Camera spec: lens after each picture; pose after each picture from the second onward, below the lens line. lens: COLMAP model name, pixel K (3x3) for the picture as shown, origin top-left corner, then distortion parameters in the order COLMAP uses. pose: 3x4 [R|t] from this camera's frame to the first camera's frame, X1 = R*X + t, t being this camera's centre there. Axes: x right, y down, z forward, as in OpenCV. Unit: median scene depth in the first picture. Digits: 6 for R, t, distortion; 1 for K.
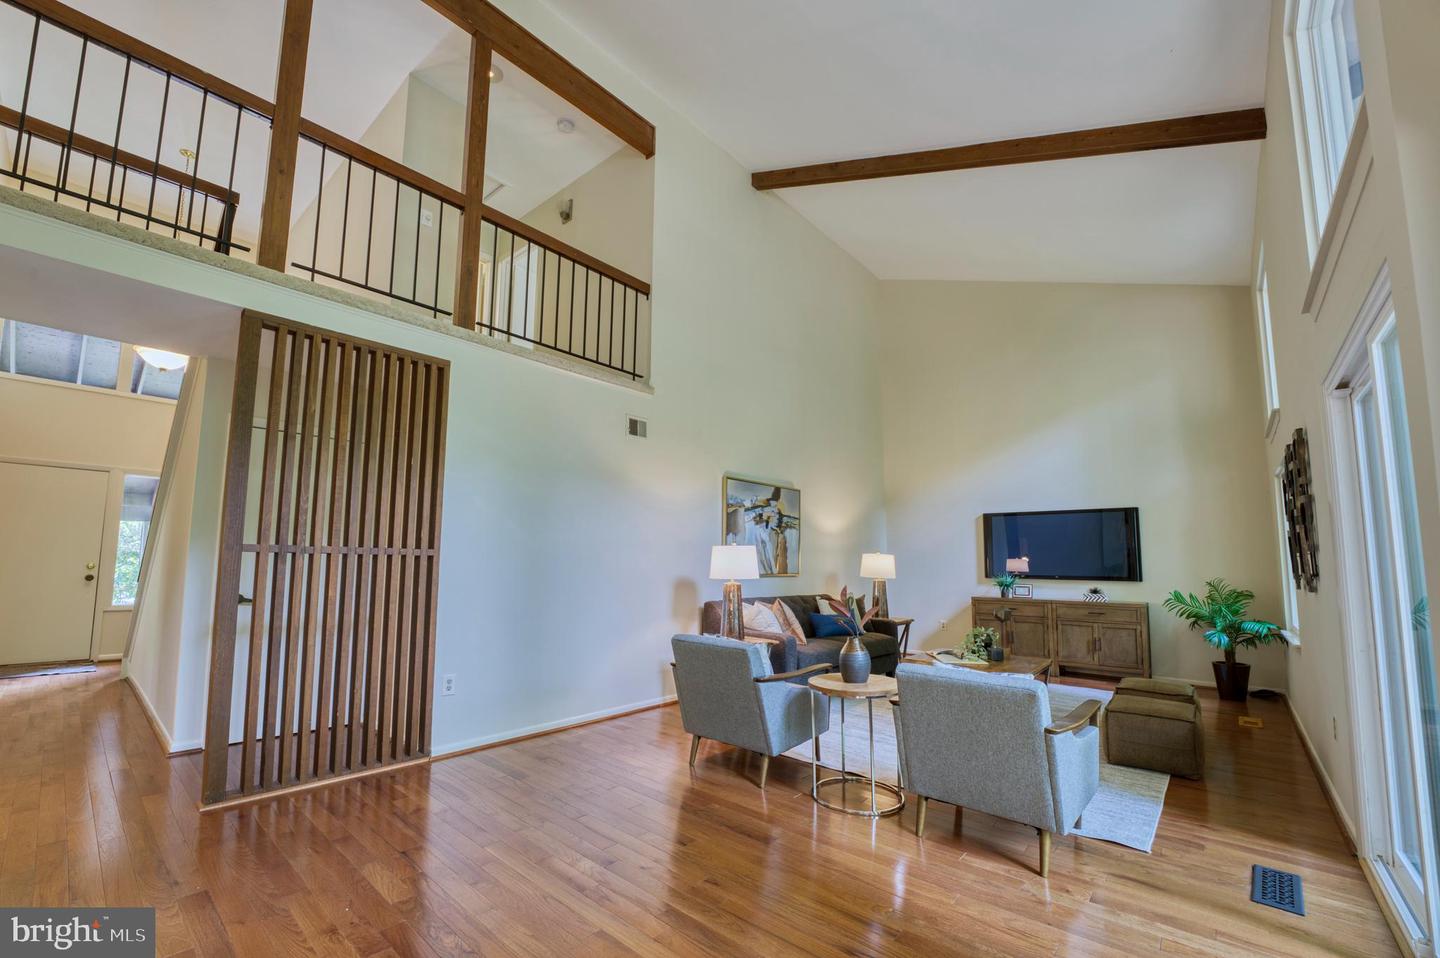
lens RADIAL K [[586.9, 0, 676.5], [0, 586.9, 516.8], [0, 0, 1]] dist [-0.020131, -0.000025]
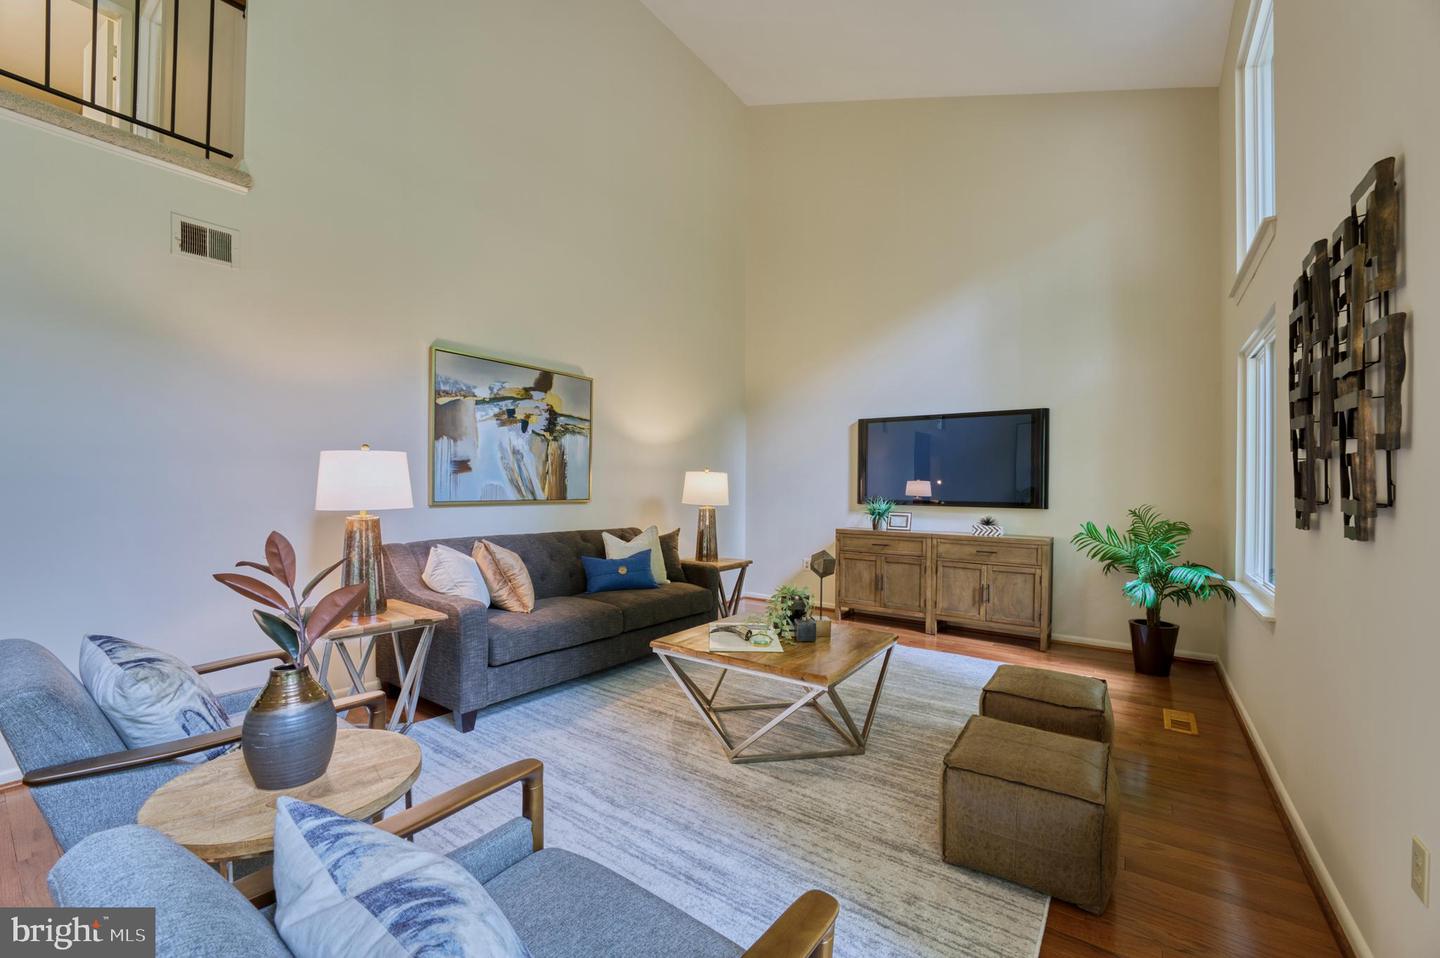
lens RADIAL K [[587.8, 0, 672.5], [0, 587.8, 506.9], [0, 0, 1]] dist [-0.027607, 0.007745]
pose [[0.996198, -0.003104, 0.087058, 0.389403], [-0.006781, 0.993569, 0.113028, 0.040733], [-0.086849, -0.113188, 0.989771, 0.455734]]
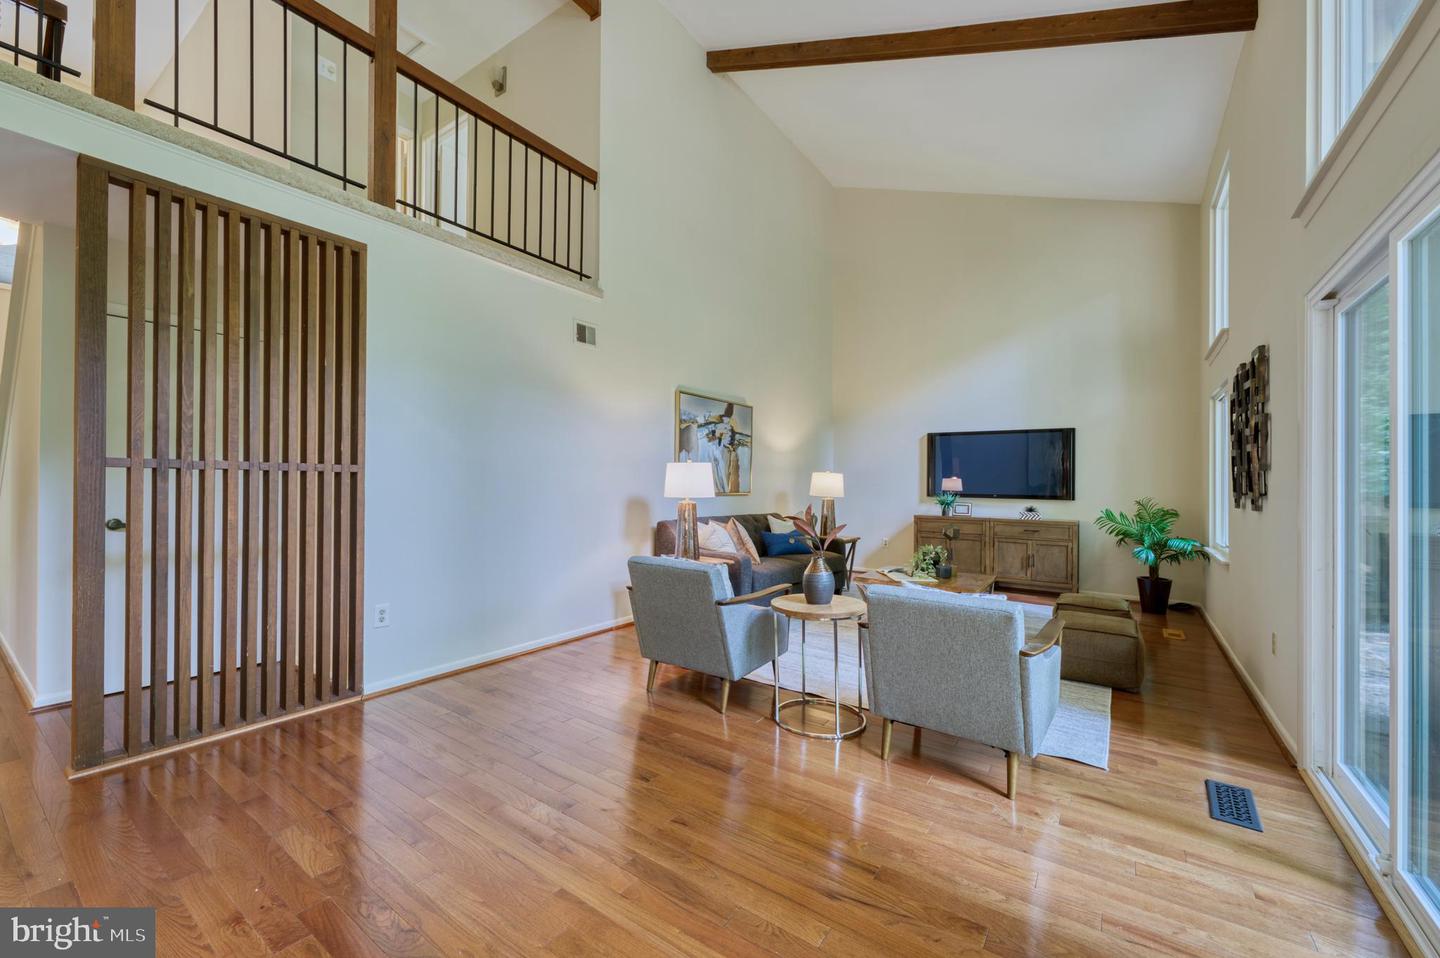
lens RADIAL K [[577.7, 0, 676.9], [0, 577.7, 498.5], [0, 0, 1]] dist [-0.000064, 0.000040]
pose [[0.994995, 0.000020, 0.099920, -0.018016], [-0.010930, 0.994022, 0.108635, 0.004848], [-0.099321, -0.109184, 0.989047, 0.069804]]
